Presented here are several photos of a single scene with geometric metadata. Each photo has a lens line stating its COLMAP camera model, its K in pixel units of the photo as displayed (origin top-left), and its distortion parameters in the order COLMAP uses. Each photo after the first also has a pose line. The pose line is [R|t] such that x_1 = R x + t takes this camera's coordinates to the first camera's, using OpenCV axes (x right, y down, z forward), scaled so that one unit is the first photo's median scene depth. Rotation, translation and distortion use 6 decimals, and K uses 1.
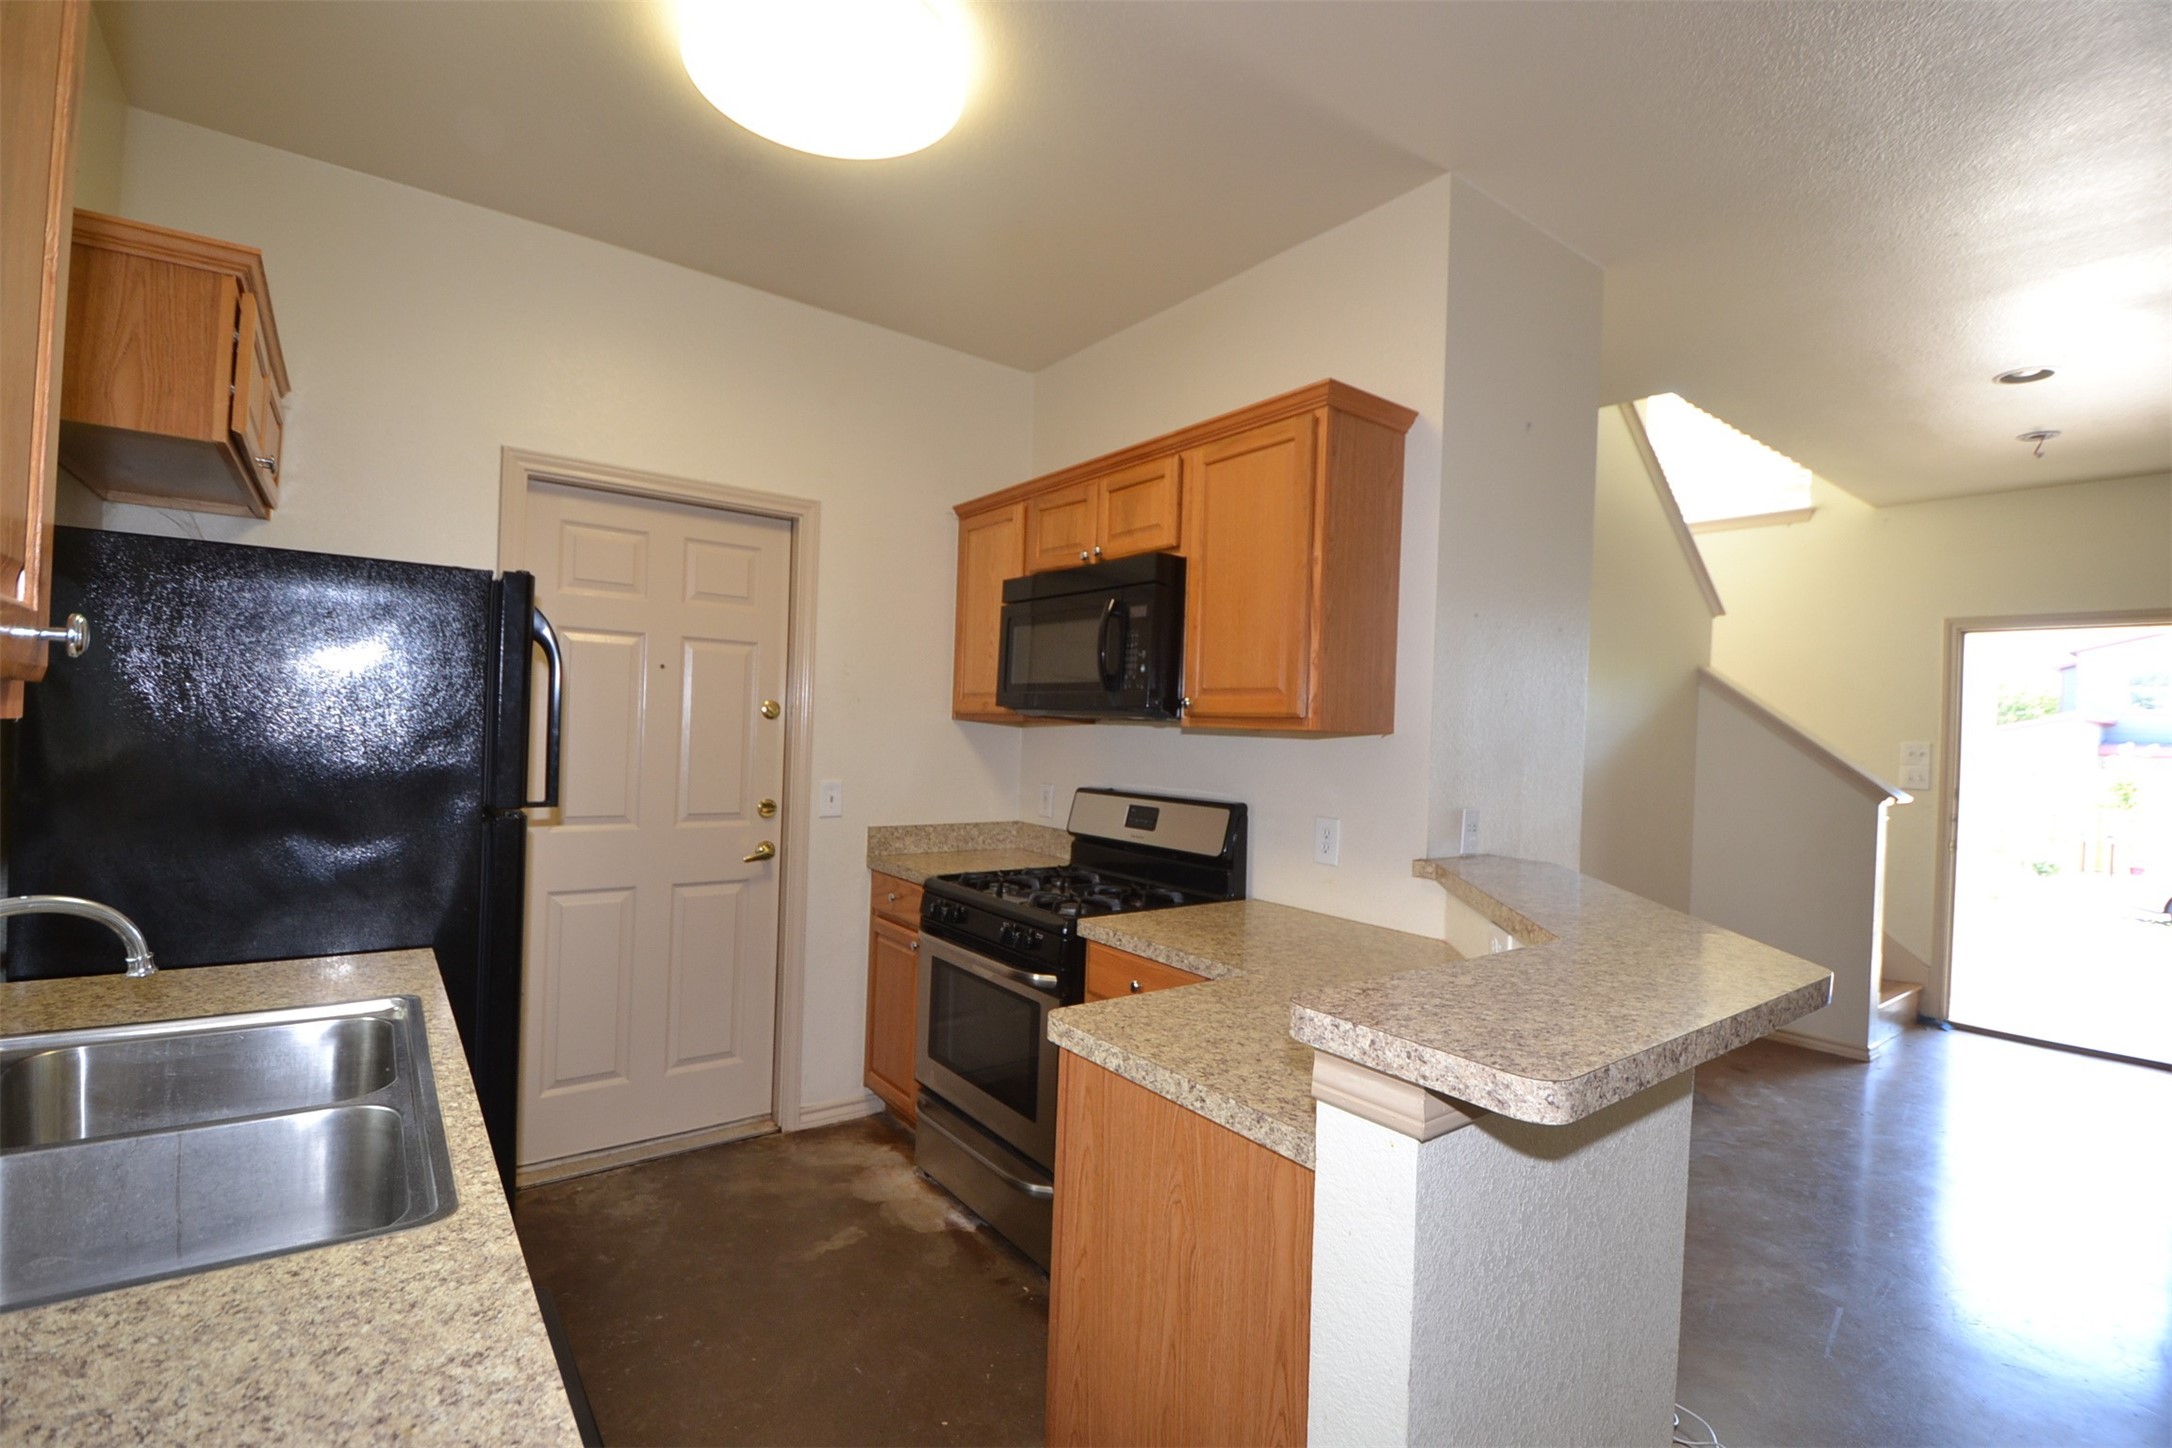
lens RADIAL K [[975.7, 0, 1070.1], [0, 975.7, 719.8], [0, 0, 1]] dist [0.003830, -0.013985]
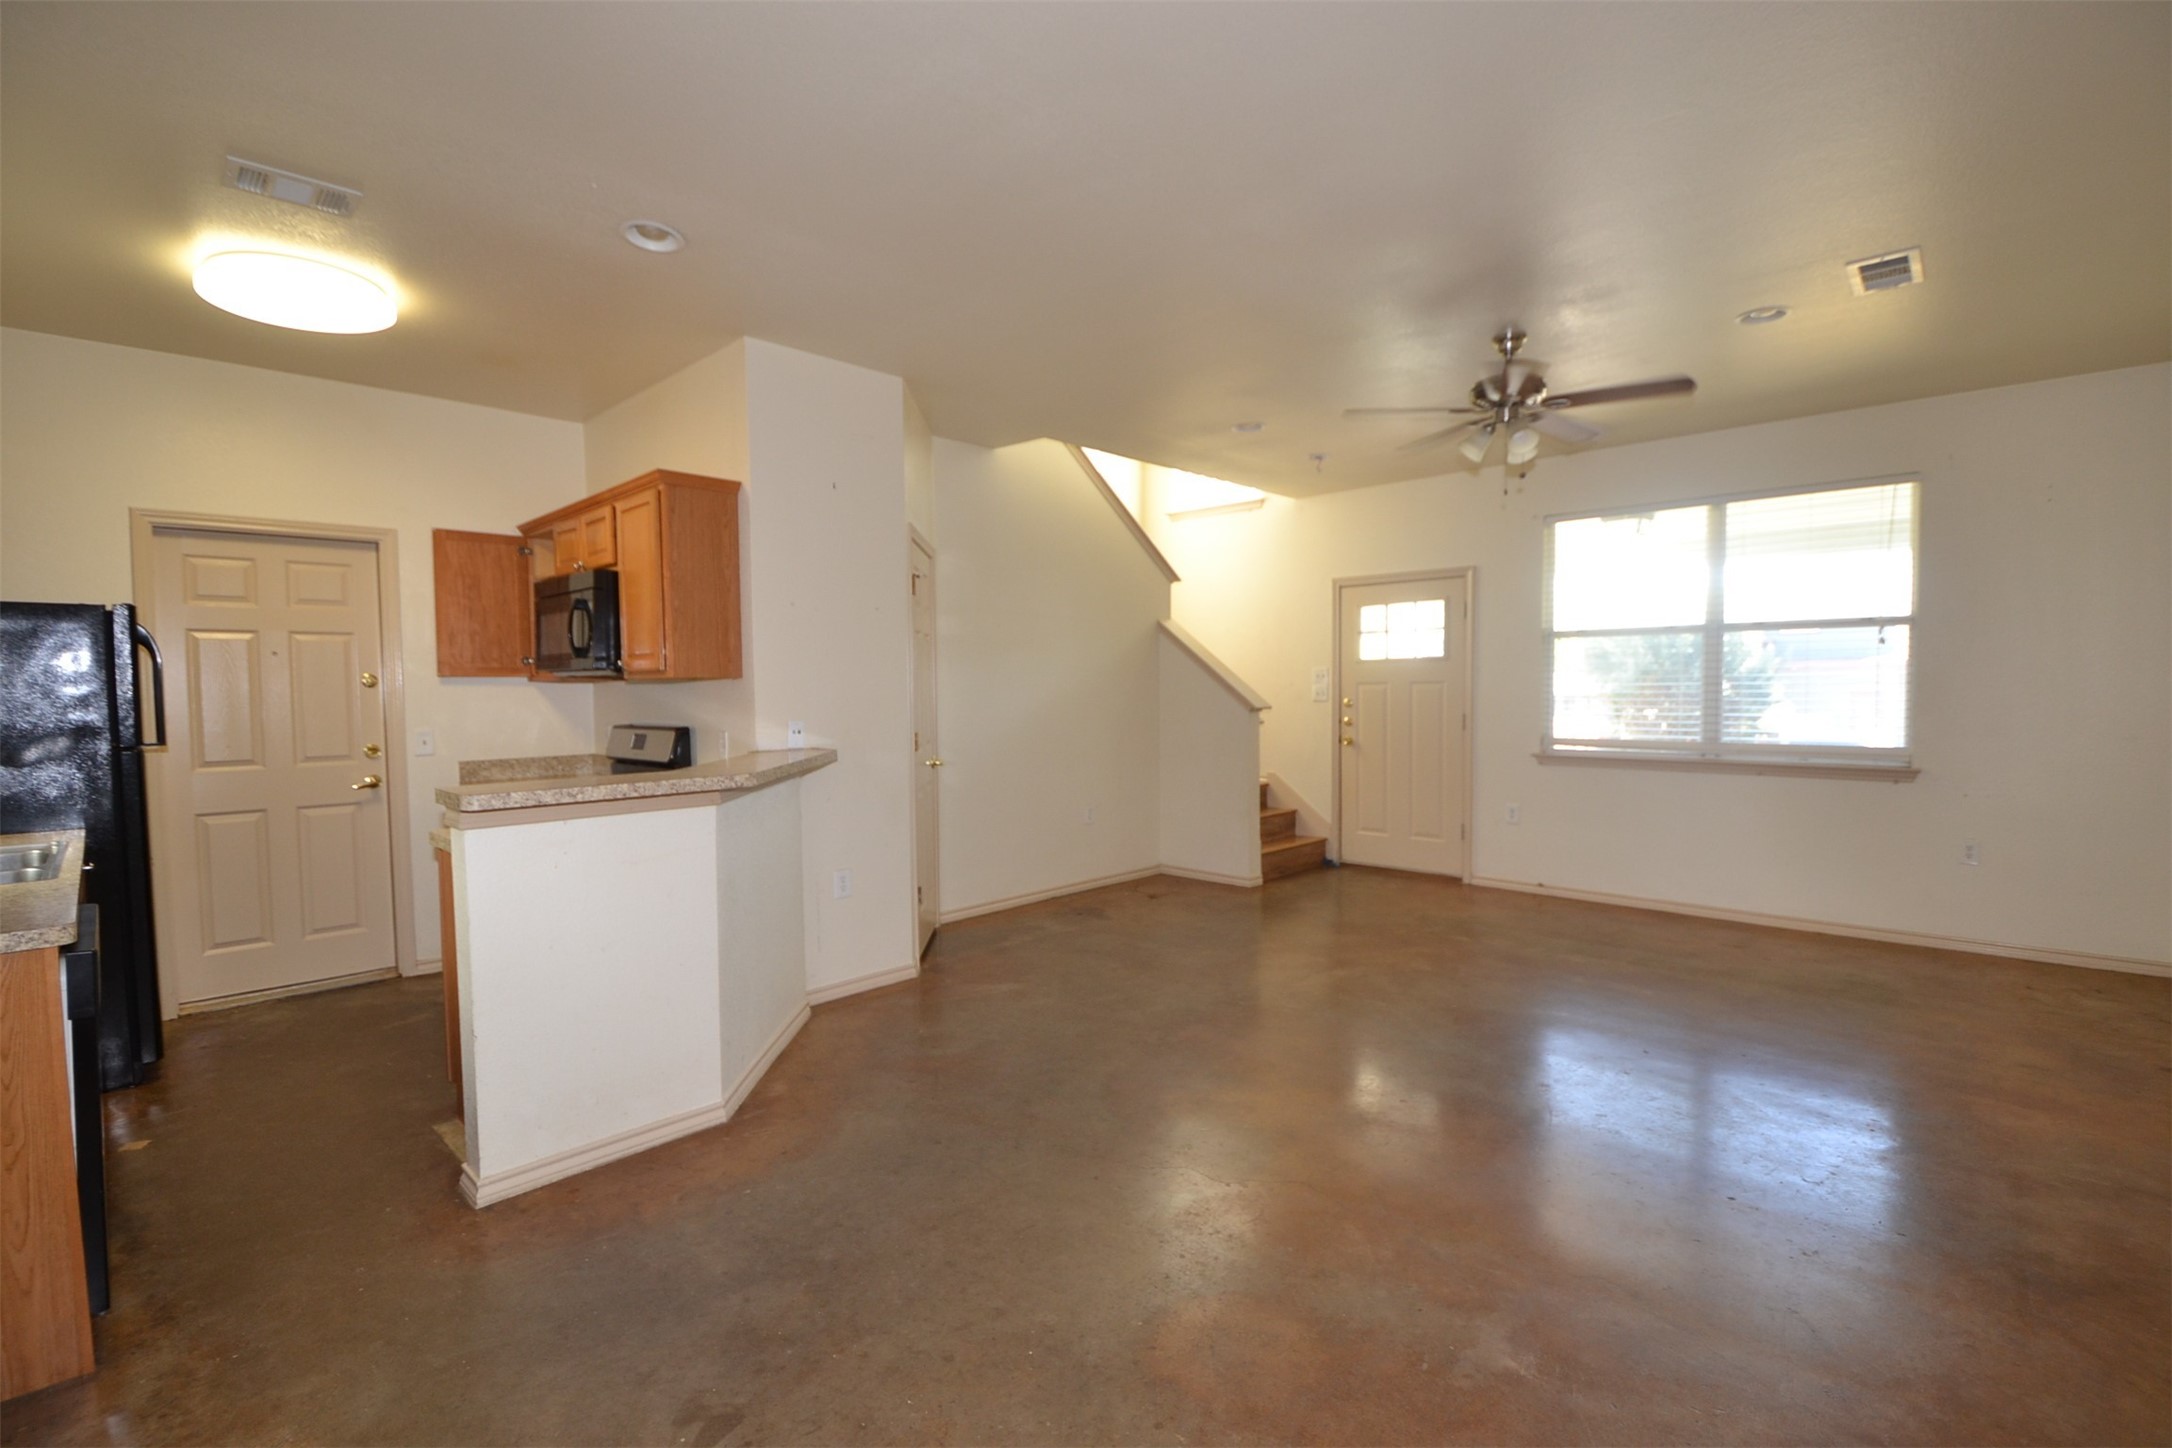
lens RADIAL K [[975.7, 0, 1045.1], [0, 975.7, 723.3], [0, 0, 1]] dist [0.003830, -0.013985]
pose [[0.987115, -0.051849, 0.151381, 0.495003], [0.044678, 0.997729, 0.050399, 0.026895], [-0.153651, -0.042987, 0.987190, -0.603516]]
